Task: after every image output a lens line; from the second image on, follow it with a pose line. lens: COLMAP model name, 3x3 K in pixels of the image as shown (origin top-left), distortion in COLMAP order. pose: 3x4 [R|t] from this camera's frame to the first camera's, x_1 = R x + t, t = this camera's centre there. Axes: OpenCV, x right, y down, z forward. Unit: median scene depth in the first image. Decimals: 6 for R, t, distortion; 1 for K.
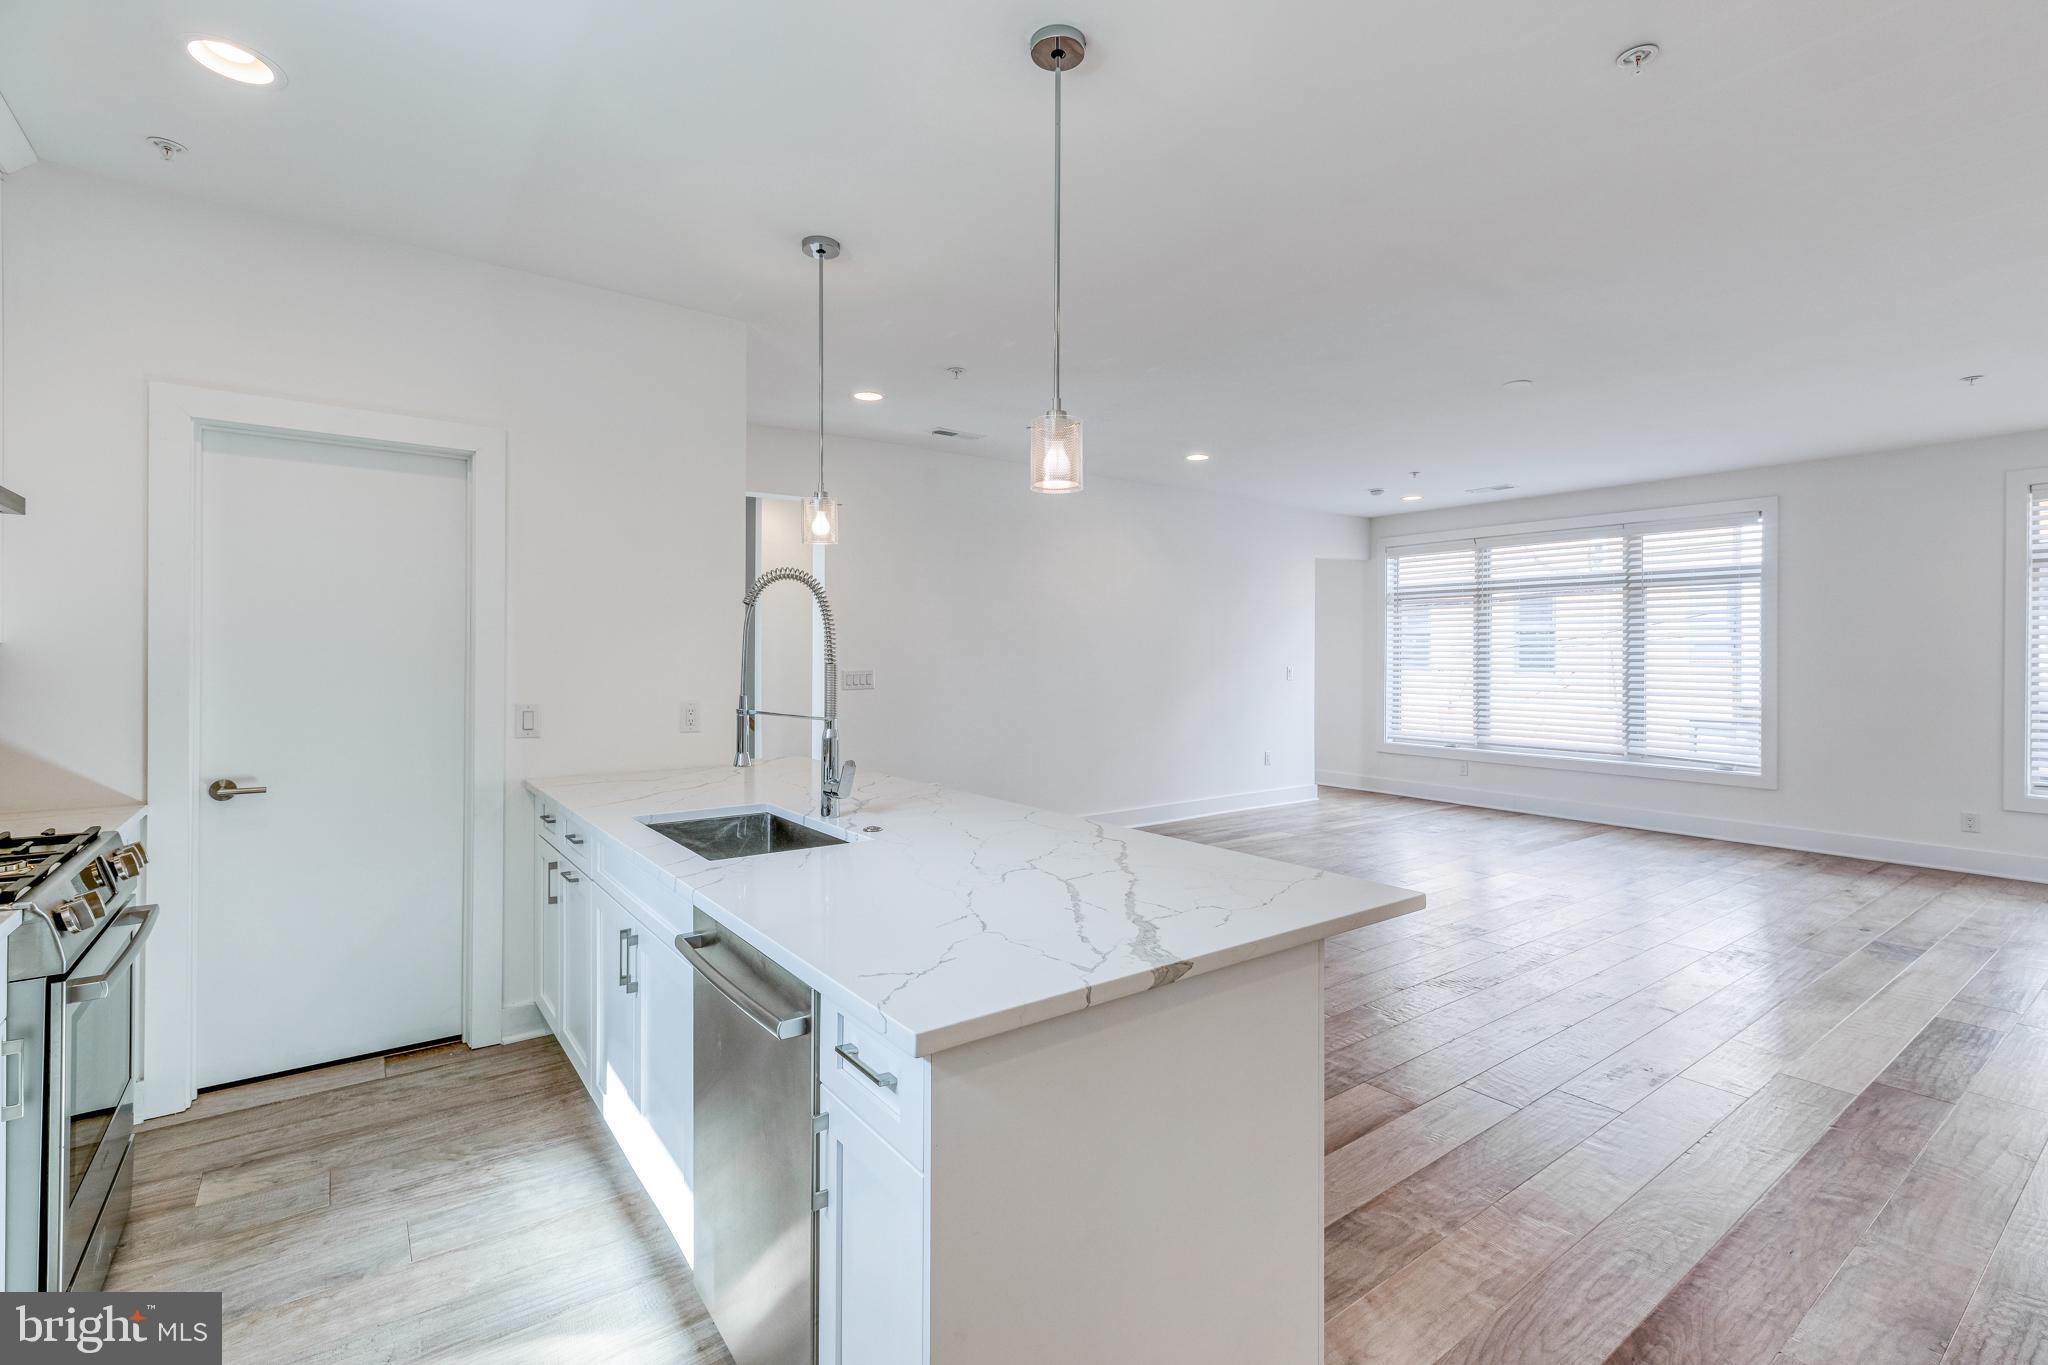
lens RADIAL K [[921.3, 0, 1024.0], [0, 921.3, 682.5], [0, 0, 1]] dist [0.000472, -0.000114]
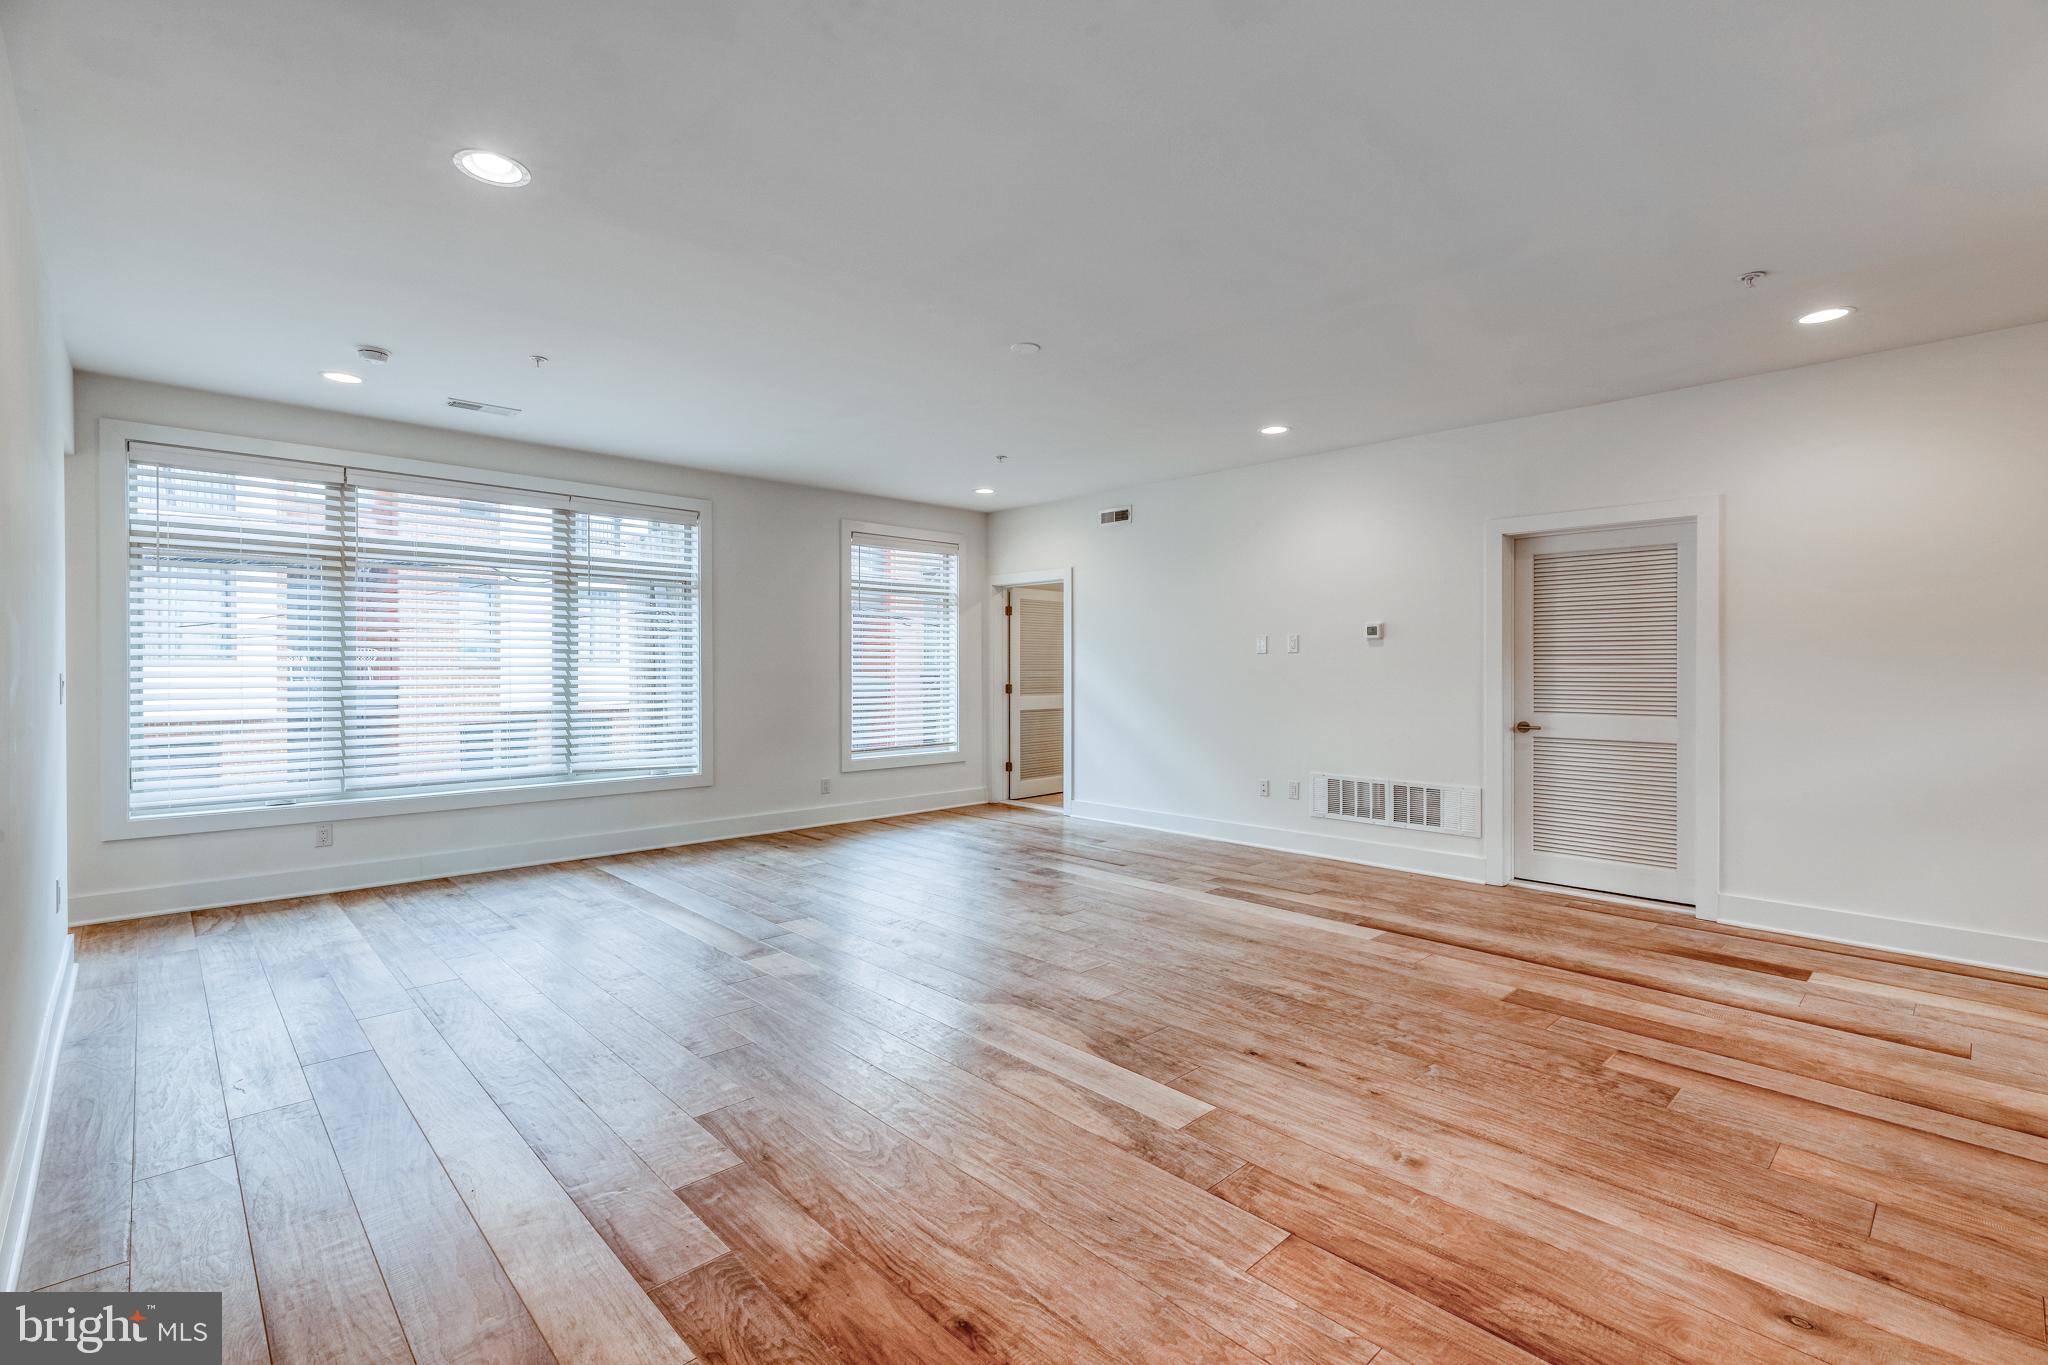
lens RADIAL K [[921.3, 0, 1024.0], [0, 921.3, 682.5], [0, 0, 1]] dist [0.000472, -0.000114]
pose [[-0.117861, -0.019087, 0.992847, -0.217904], [0.029434, 0.999309, 0.022706, -0.010967], [-0.992594, 0.031900, -0.117217, 0.684557]]
